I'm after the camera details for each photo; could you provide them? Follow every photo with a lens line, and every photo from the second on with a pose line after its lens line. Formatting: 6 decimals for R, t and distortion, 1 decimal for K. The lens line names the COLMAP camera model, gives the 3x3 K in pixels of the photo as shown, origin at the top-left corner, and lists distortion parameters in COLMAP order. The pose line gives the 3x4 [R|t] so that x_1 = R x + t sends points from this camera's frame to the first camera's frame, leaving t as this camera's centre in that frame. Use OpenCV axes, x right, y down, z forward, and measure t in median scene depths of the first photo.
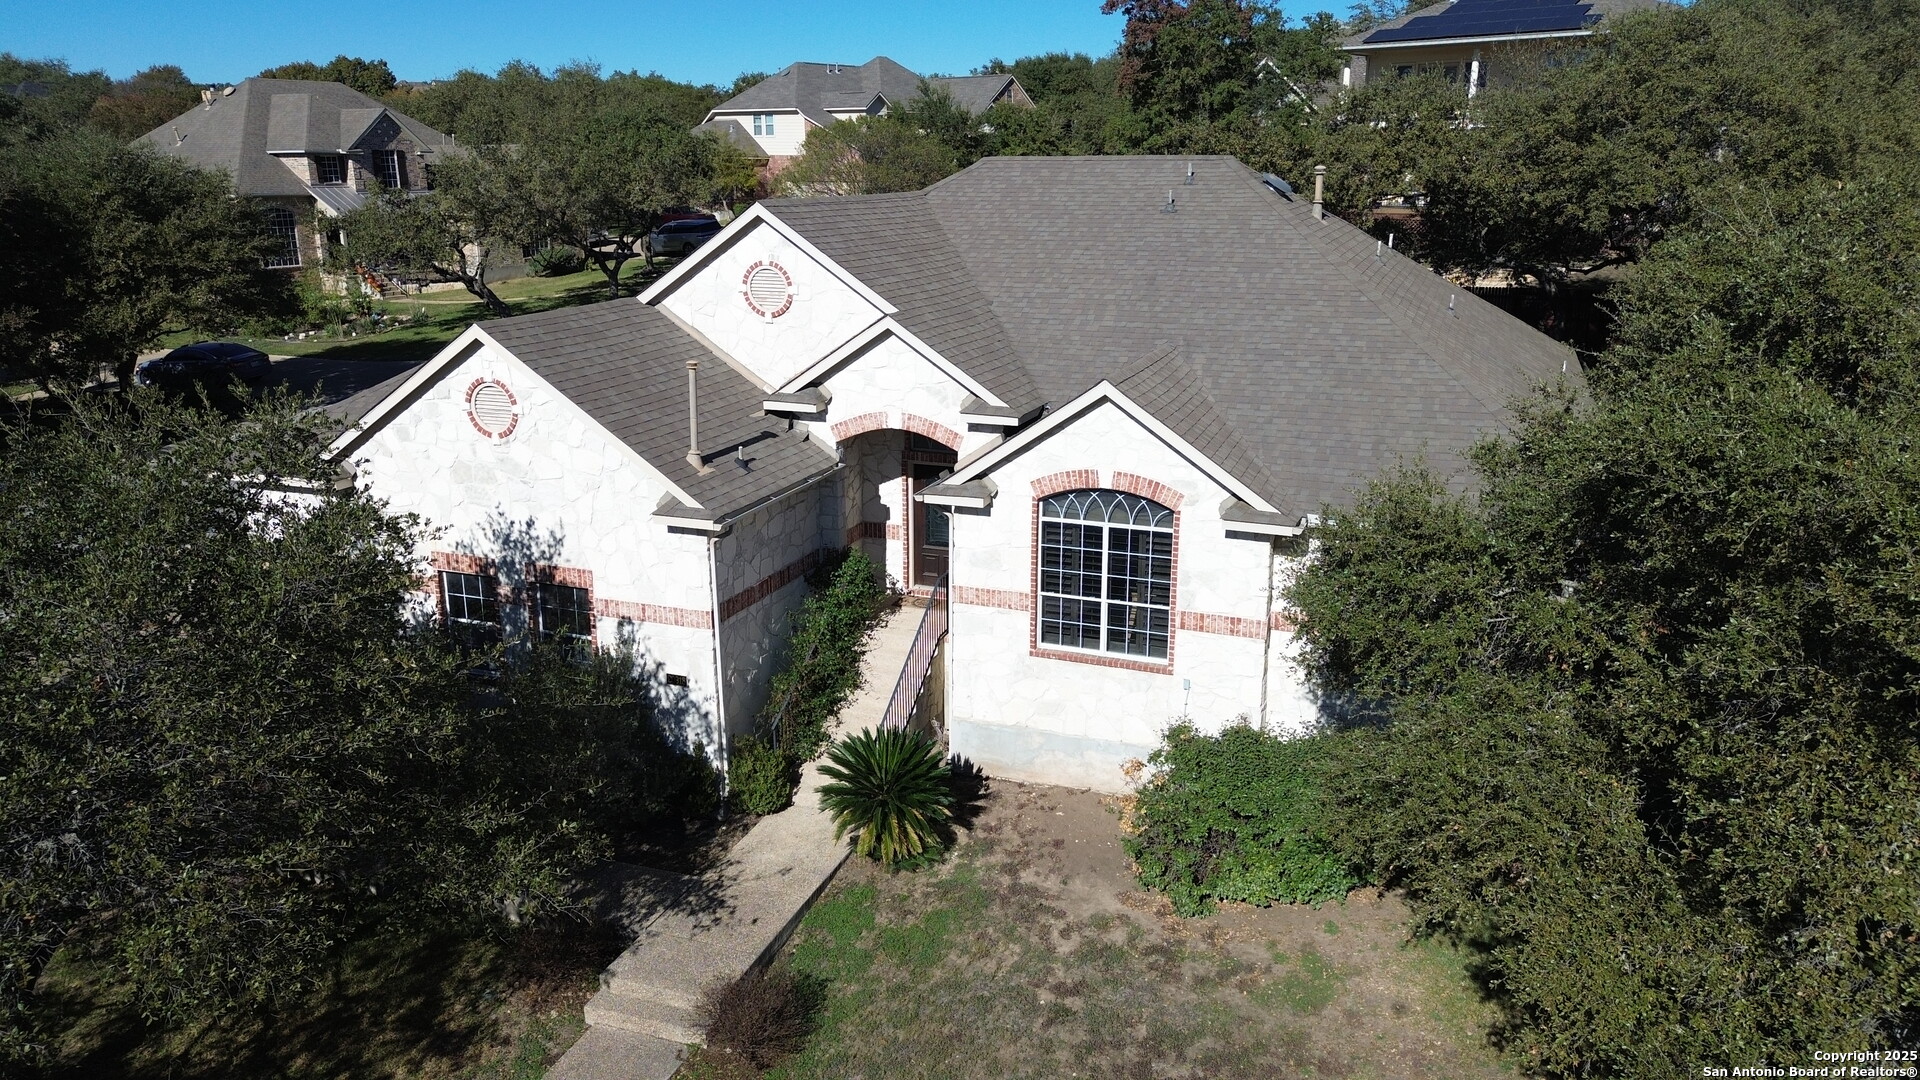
lens RADIAL K [[1353.0, 0, 960.0], [0, 1353.0, 540.0], [0, 0, 1]] dist [0.050682, -0.002837]
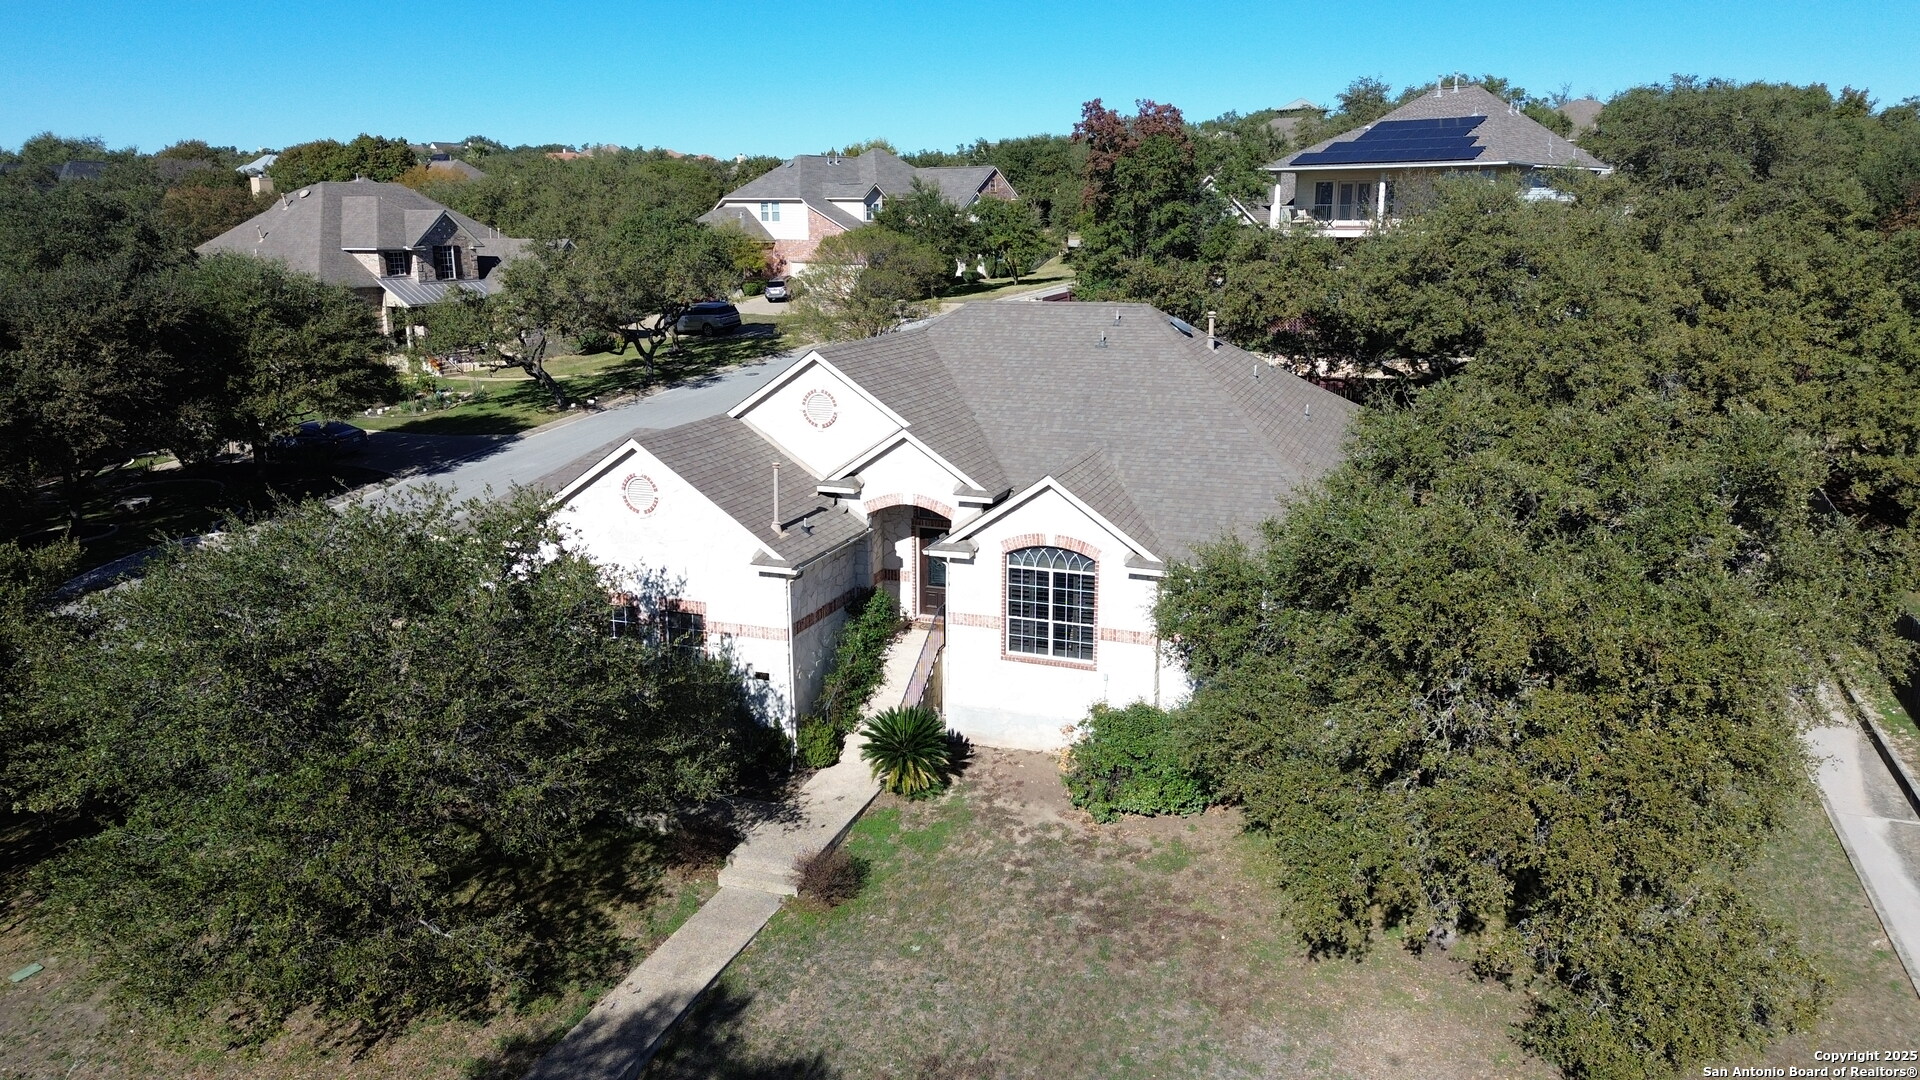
lens RADIAL K [[1353.0, 0, 960.0], [0, 1353.0, 540.0], [0, 0, 1]] dist [0.050682, -0.002837]
pose [[0.999955, -0.002230, 0.009230, -0.006099], [0.002569, 0.999318, -0.036834, 0.009567], [-0.009142, 0.036856, 0.999279, -0.464072]]
